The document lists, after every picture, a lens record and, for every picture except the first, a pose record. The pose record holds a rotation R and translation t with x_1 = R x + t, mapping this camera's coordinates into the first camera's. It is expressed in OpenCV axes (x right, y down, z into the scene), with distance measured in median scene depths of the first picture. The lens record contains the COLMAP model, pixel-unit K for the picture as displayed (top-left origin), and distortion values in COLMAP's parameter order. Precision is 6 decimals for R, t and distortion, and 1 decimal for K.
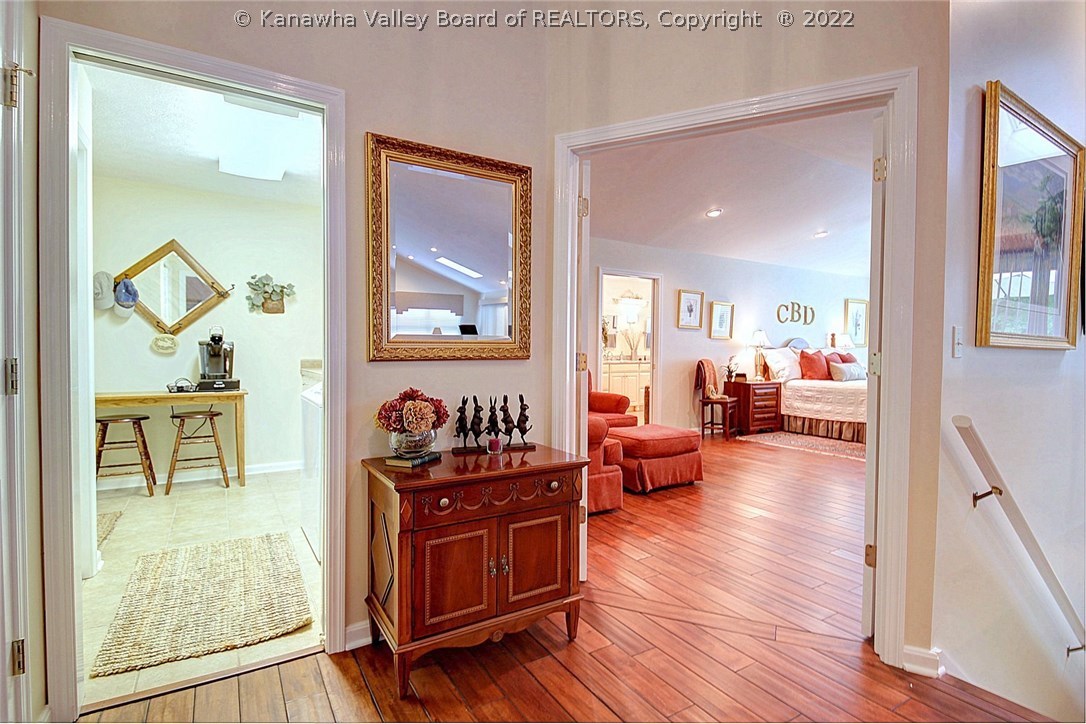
lens RADIAL K [[519.7, 0, 543.0], [0, 519.7, 362.0], [0, 0, 1]] dist [0.044963, -0.032096]
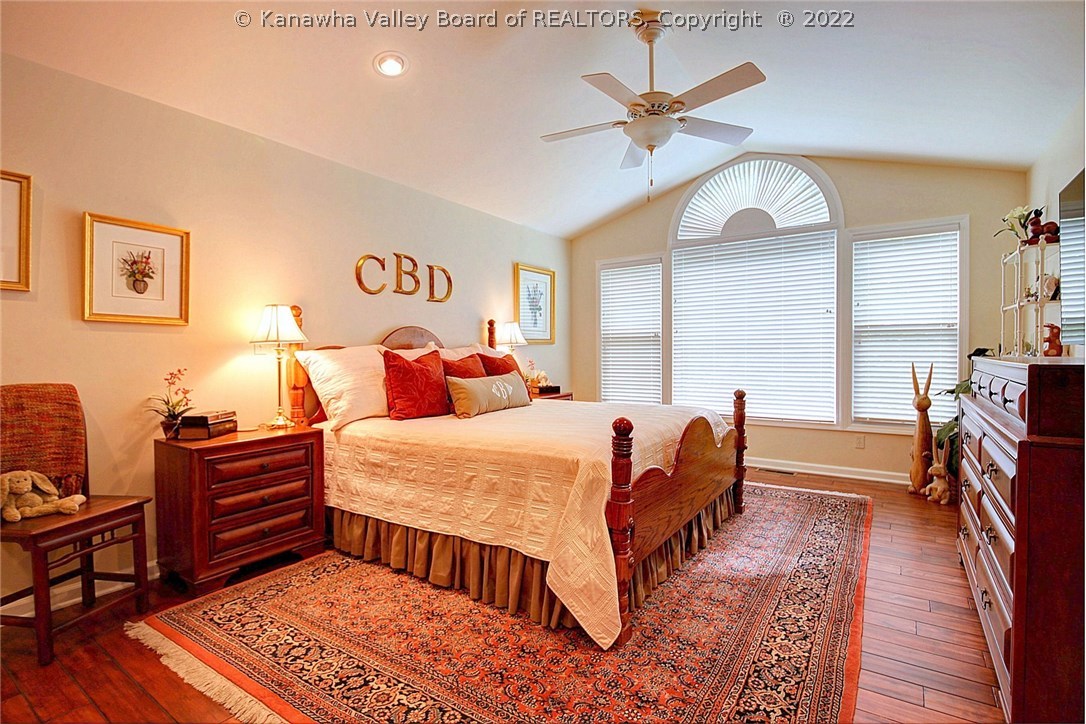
lens RADIAL K [[519.7, 0, 543.0], [0, 519.7, 362.0], [0, 0, 1]] dist [0.044963, -0.032096]
pose [[0.912183, -0.025021, 0.409019, 0.444081], [0.025737, 0.999662, 0.003755, -0.011863], [-0.408975, 0.007102, 0.912518, 0.555027]]
